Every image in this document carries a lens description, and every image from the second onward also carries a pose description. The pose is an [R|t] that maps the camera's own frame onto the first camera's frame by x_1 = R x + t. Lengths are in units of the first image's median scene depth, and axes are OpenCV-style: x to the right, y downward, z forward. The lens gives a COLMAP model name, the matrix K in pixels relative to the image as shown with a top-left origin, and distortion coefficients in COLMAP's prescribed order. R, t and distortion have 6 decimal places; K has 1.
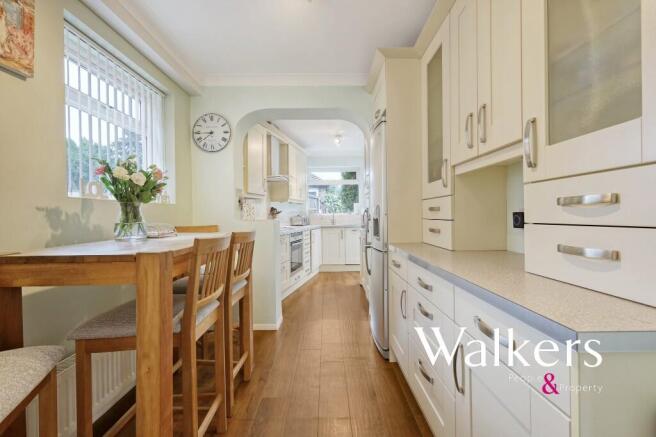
lens RADIAL K [[284.8, 0, 328.7], [0, 284.8, 217.7], [0, 0, 1]] dist [0.004305, 0.000657]
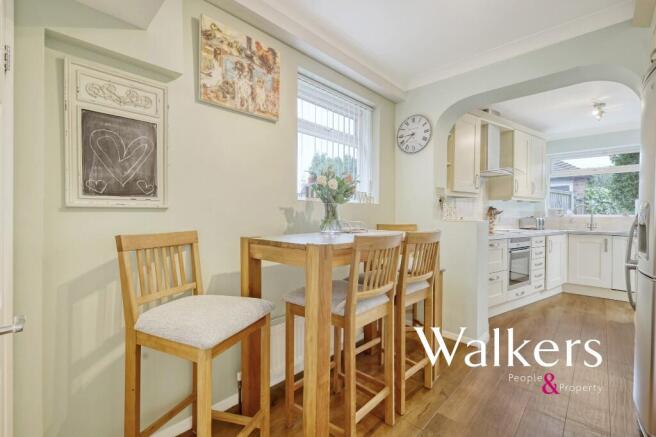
lens RADIAL K [[284.8, 0, 328.4], [0, 284.8, 217.6], [0, 0, 1]] dist [0.004305, 0.000657]
pose [[0.718929, 0.022016, -0.694734, 0.068026], [-0.021370, 0.999726, 0.009568, -0.001158], [0.694755, 0.007968, 0.719203, 0.040098]]
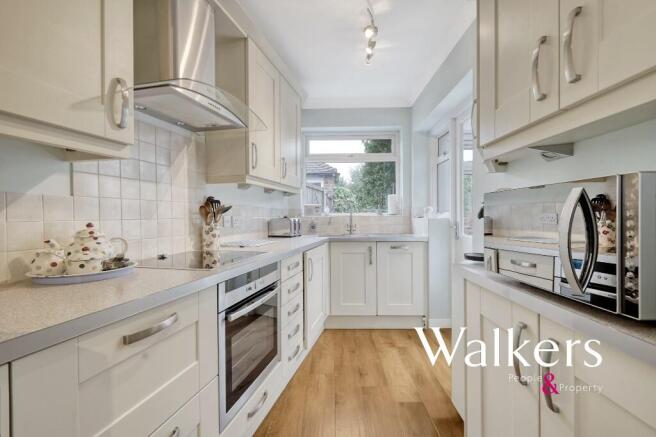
lens RADIAL K [[284.8, 0, 329.0], [0, 284.8, 218.0], [0, 0, 1]] dist [0.004305, 0.000657]
pose [[0.999766, 0.004442, -0.021154, -0.023495], [-0.004466, 0.999989, -0.001116, -0.008882], [0.021149, 0.001210, 0.999776, 0.791704]]
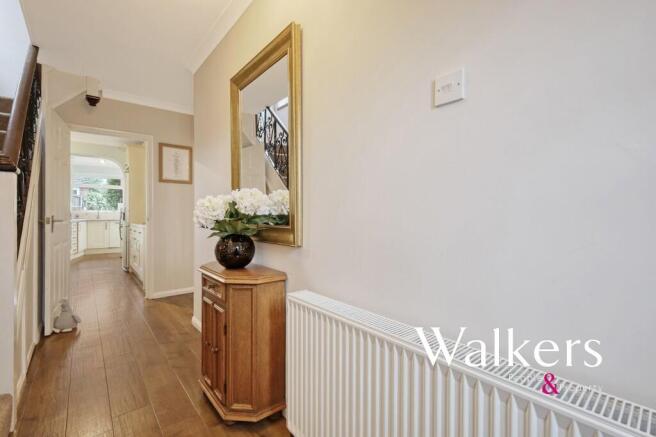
lens RADIAL K [[284.8, 0, 328.9], [0, 284.8, 215.4], [0, 0, 1]] dist [0.004305, 0.000657]
pose [[0.763114, 0.005735, 0.646239, -0.040014], [-0.002419, 0.999979, -0.006018, 0.022106], [-0.646260, 0.003029, 0.763112, -1.189186]]
